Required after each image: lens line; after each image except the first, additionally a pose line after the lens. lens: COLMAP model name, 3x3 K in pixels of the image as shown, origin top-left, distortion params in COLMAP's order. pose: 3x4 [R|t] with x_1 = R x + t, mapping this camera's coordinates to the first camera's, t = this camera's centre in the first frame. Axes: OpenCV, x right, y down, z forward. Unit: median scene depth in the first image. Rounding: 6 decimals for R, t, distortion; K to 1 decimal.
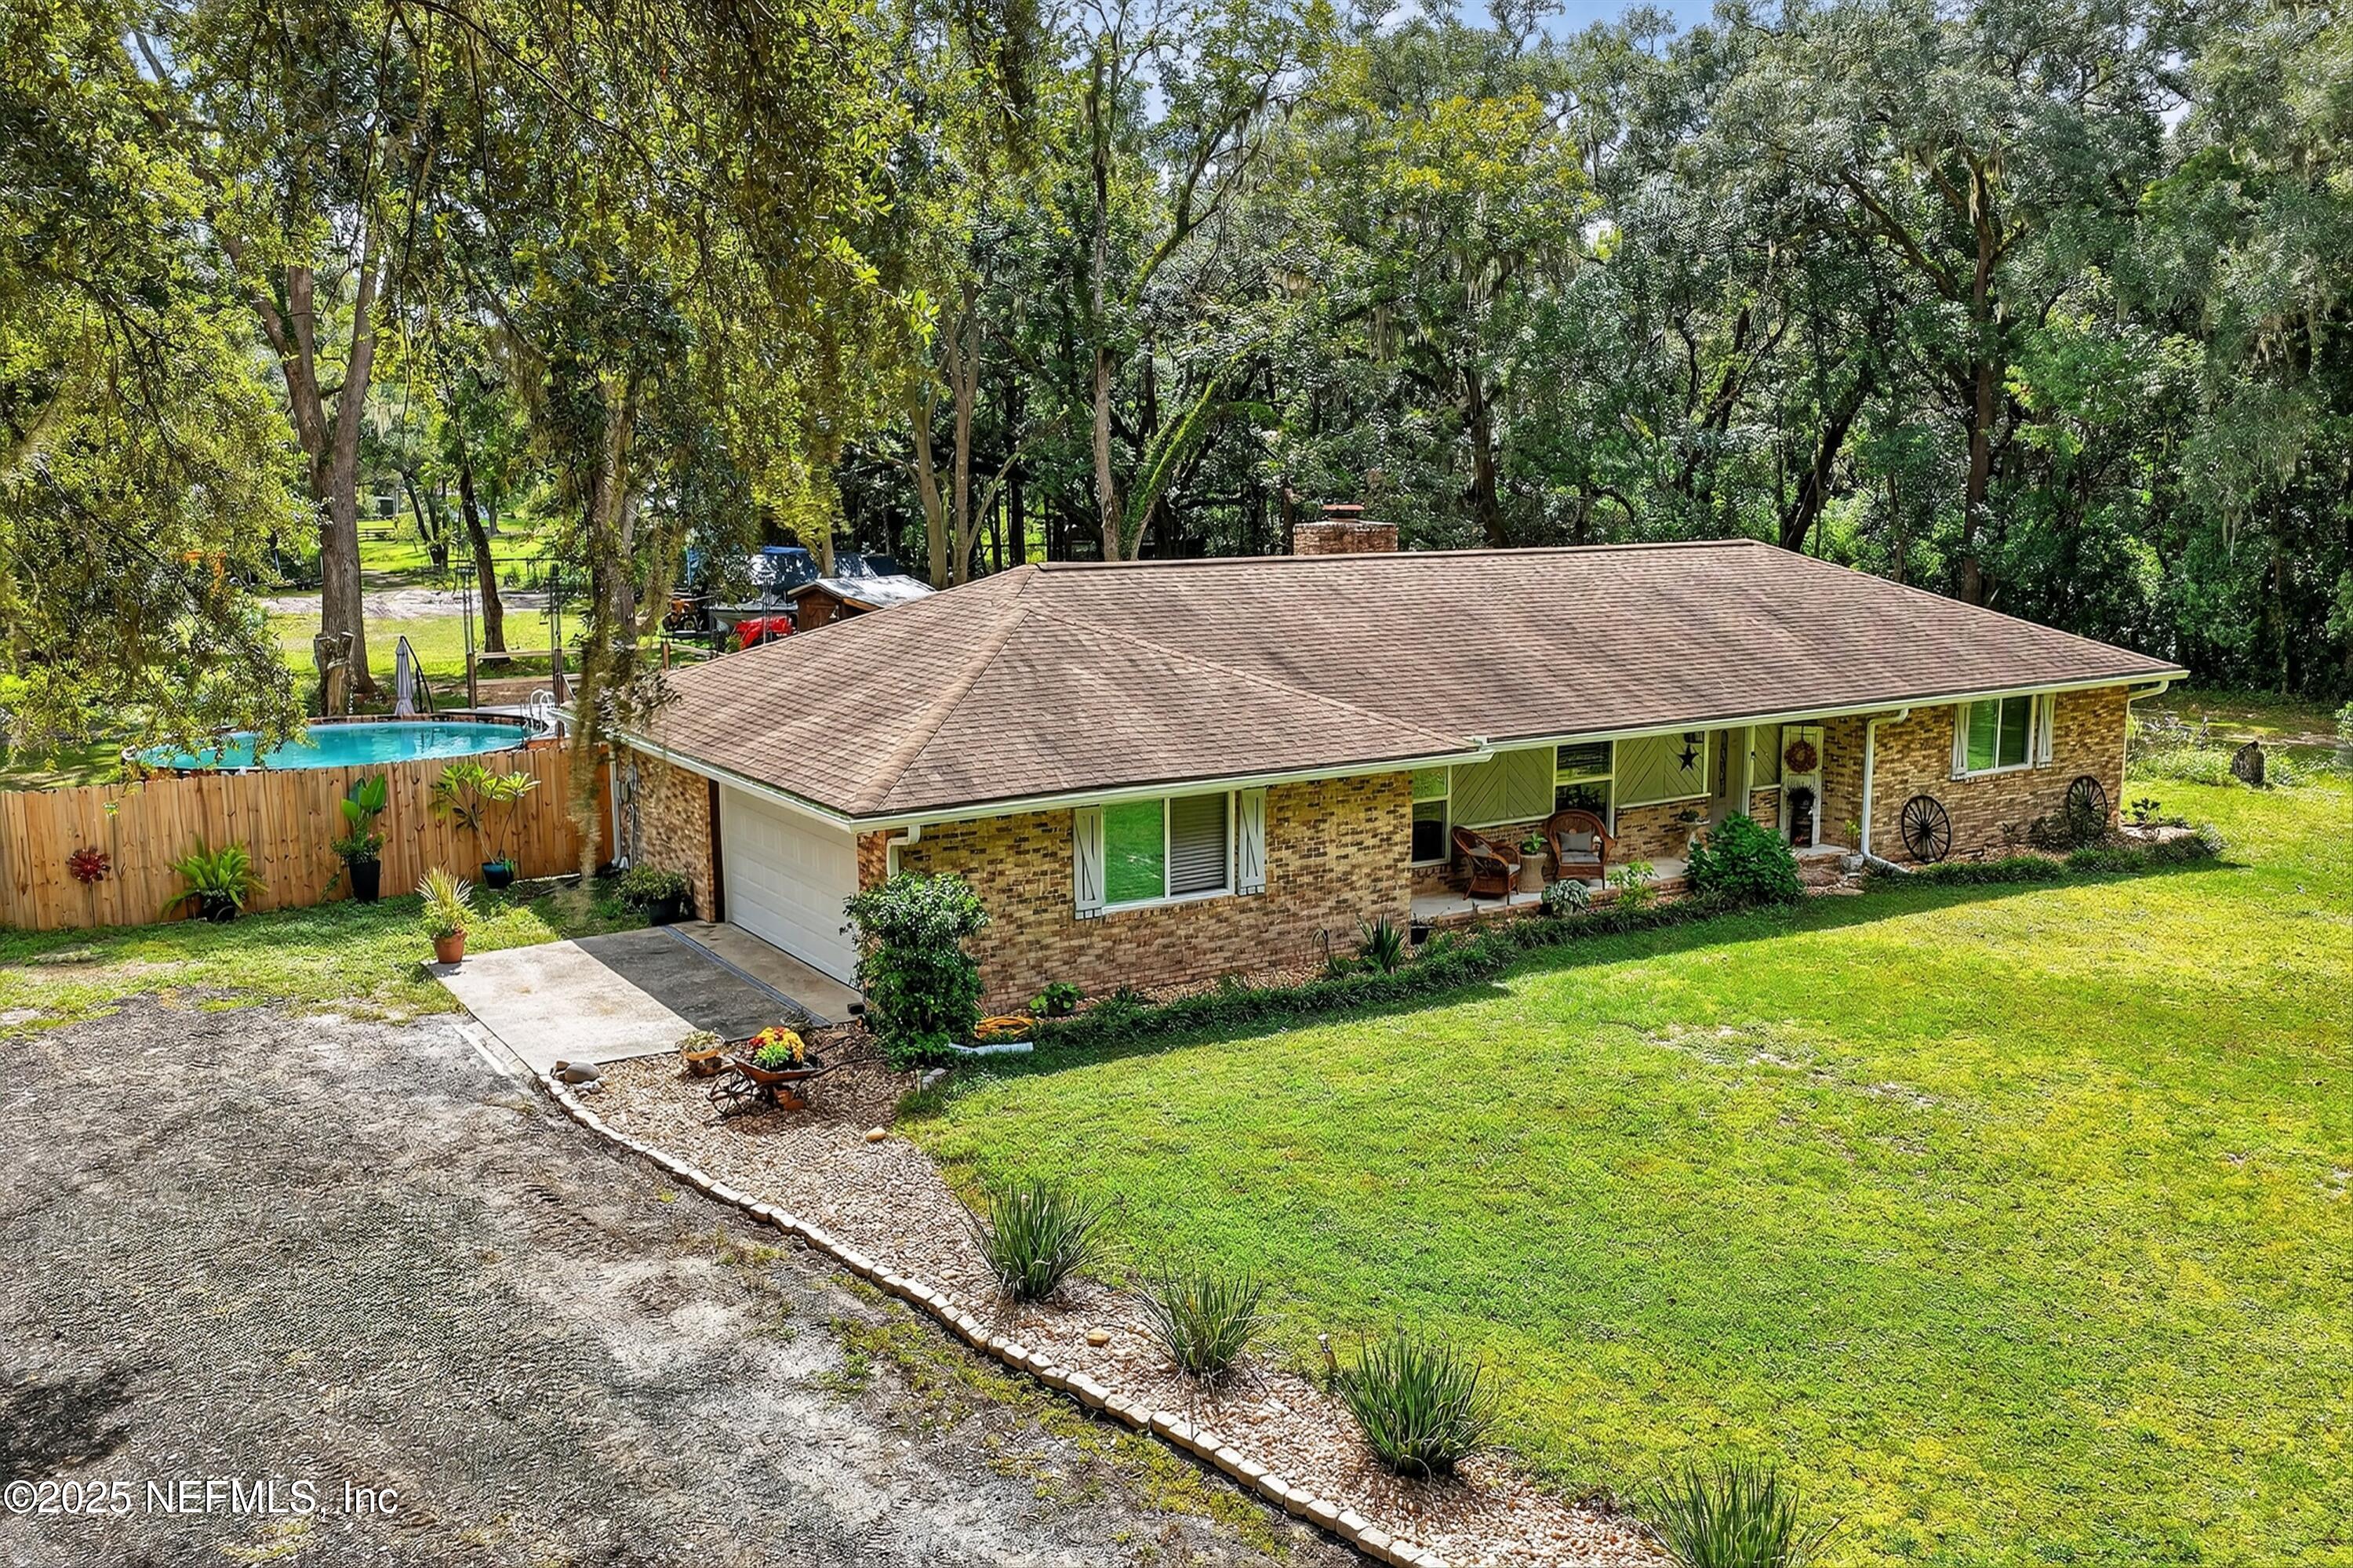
lens RADIAL K [[1975.8, 0, 1183.4], [0, 1975.8, 762.7], [0, 0, 1]] dist [0.001341, 0.028417]
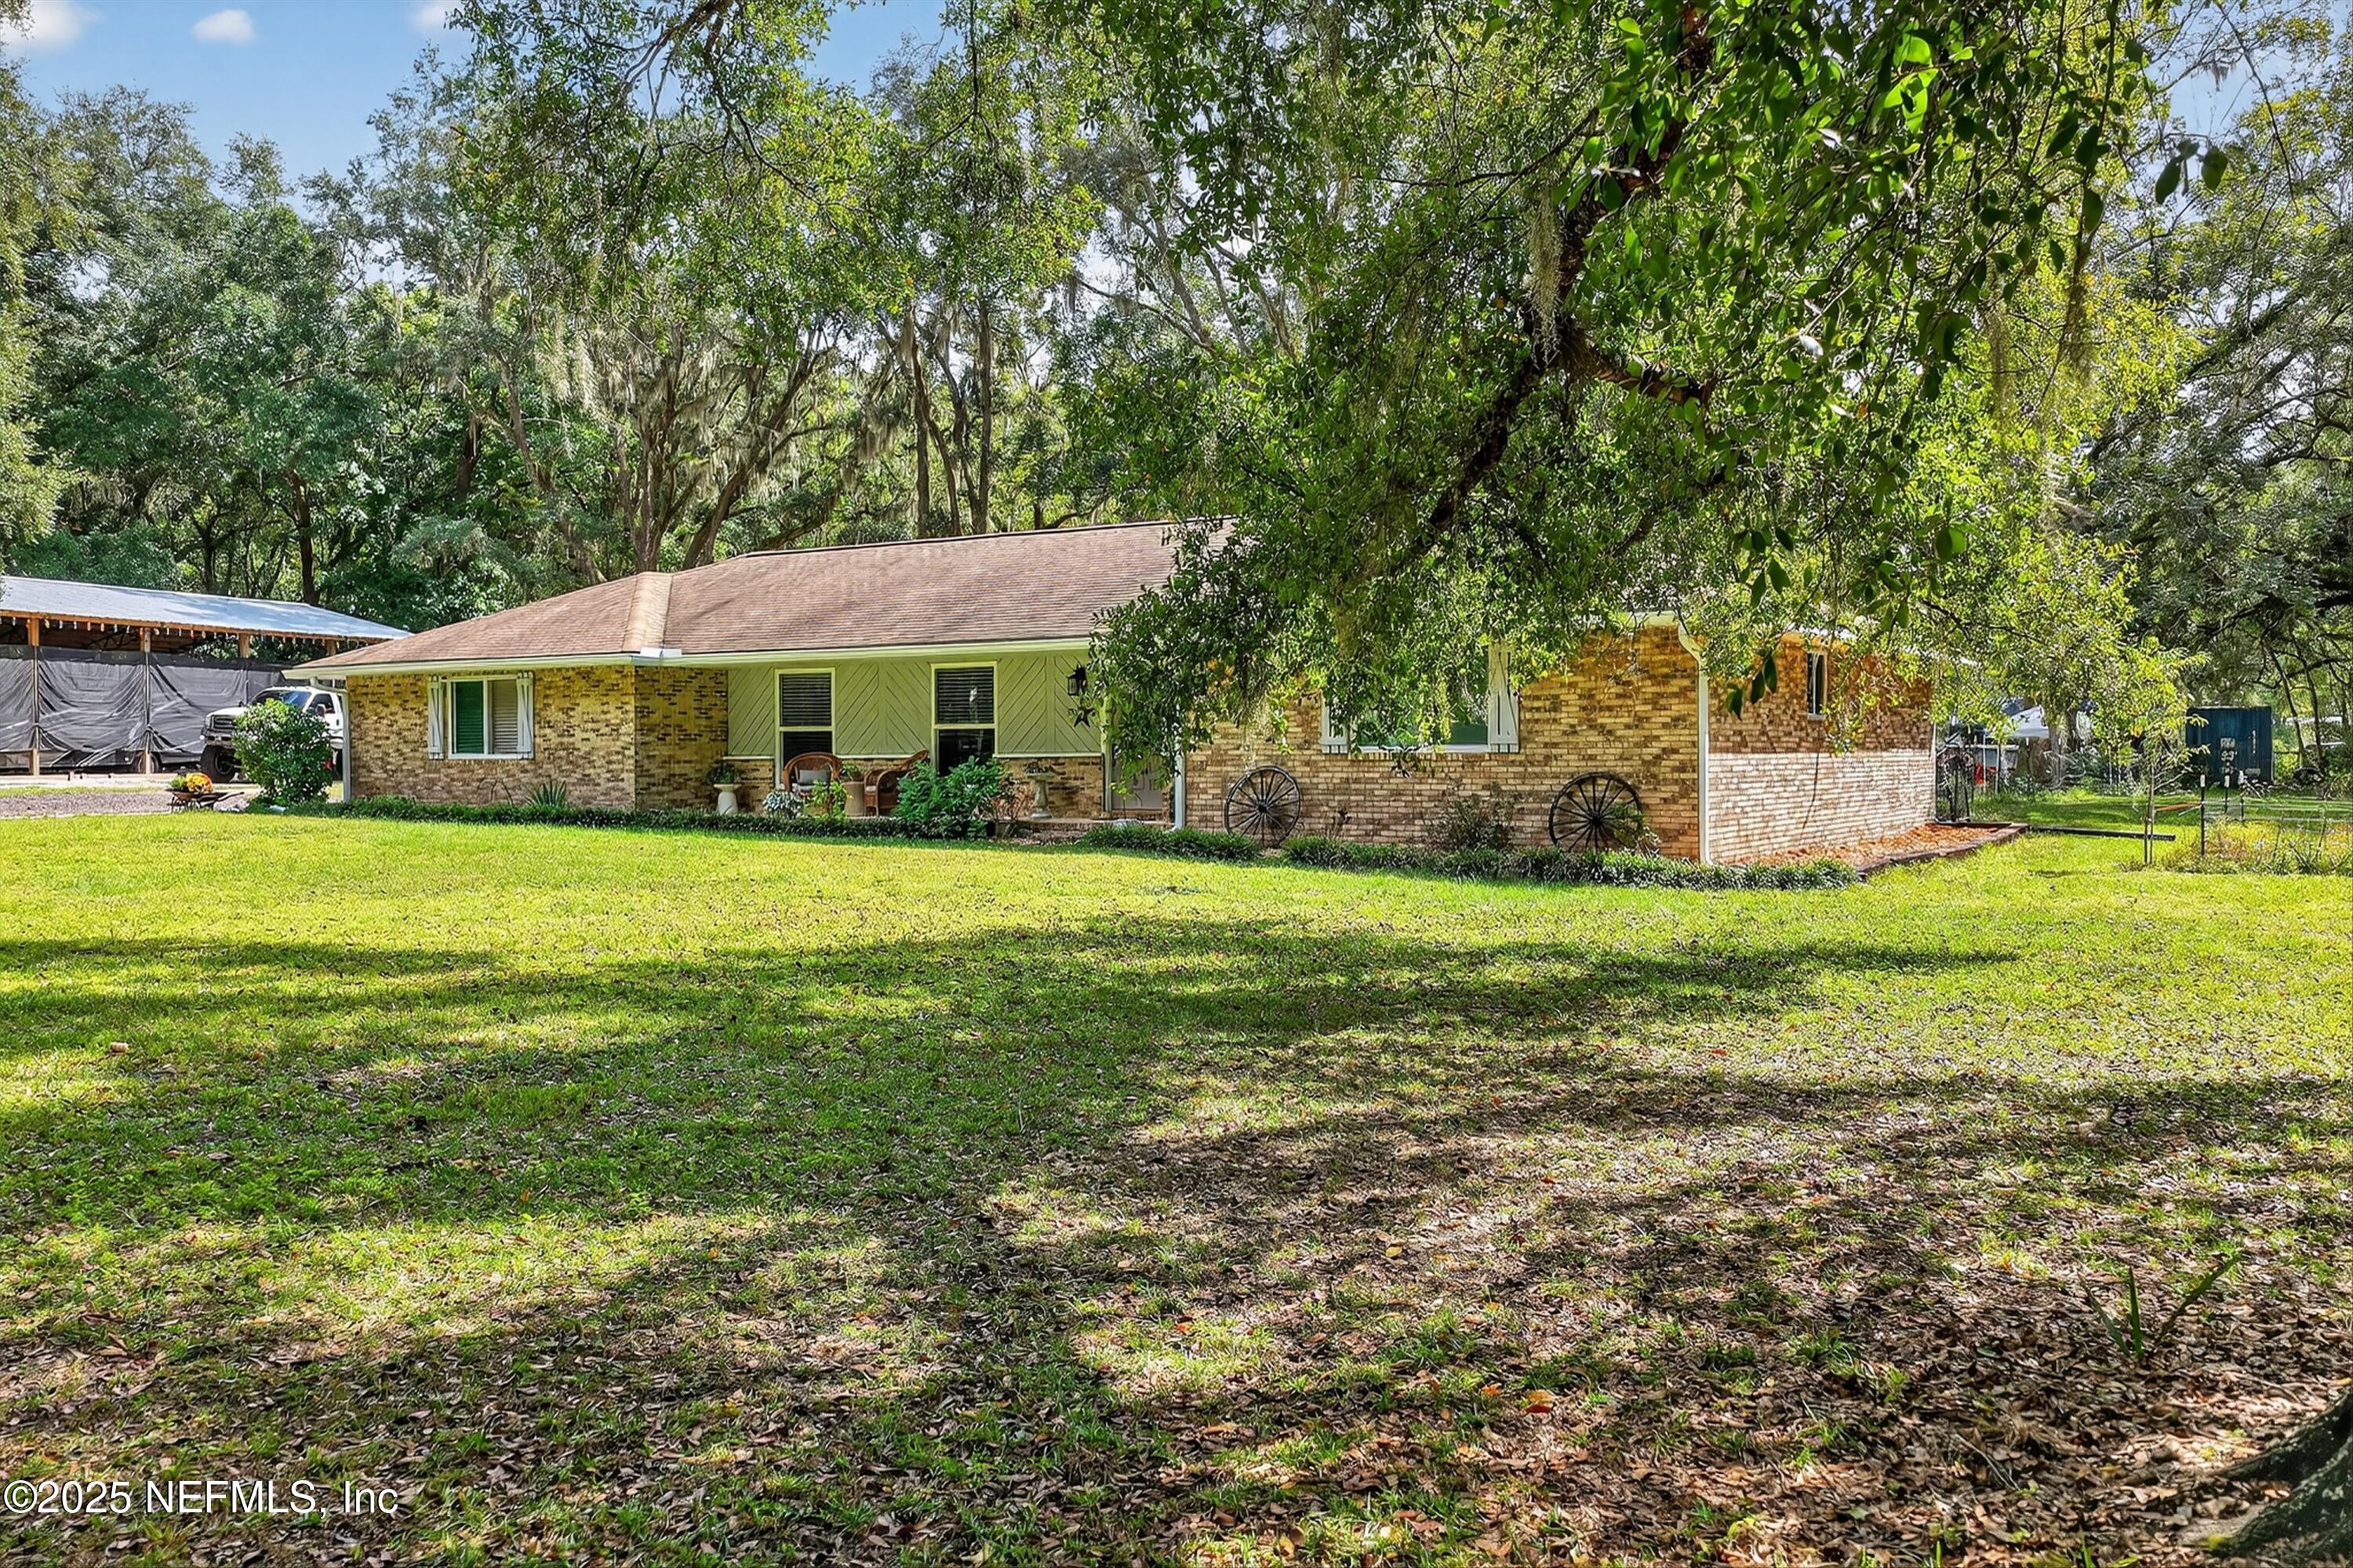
lens RADIAL K [[1858.5, 0, 1192.3], [0, 1858.5, 715.2], [0, 0, 1]] dist [0.009267, 0.010120]
pose [[0.428359, -0.013002, -0.903515, 1.186799], [-0.128024, 0.988937, -0.074927, 0.064149], [0.894494, 0.147767, 0.421955, 0.749200]]
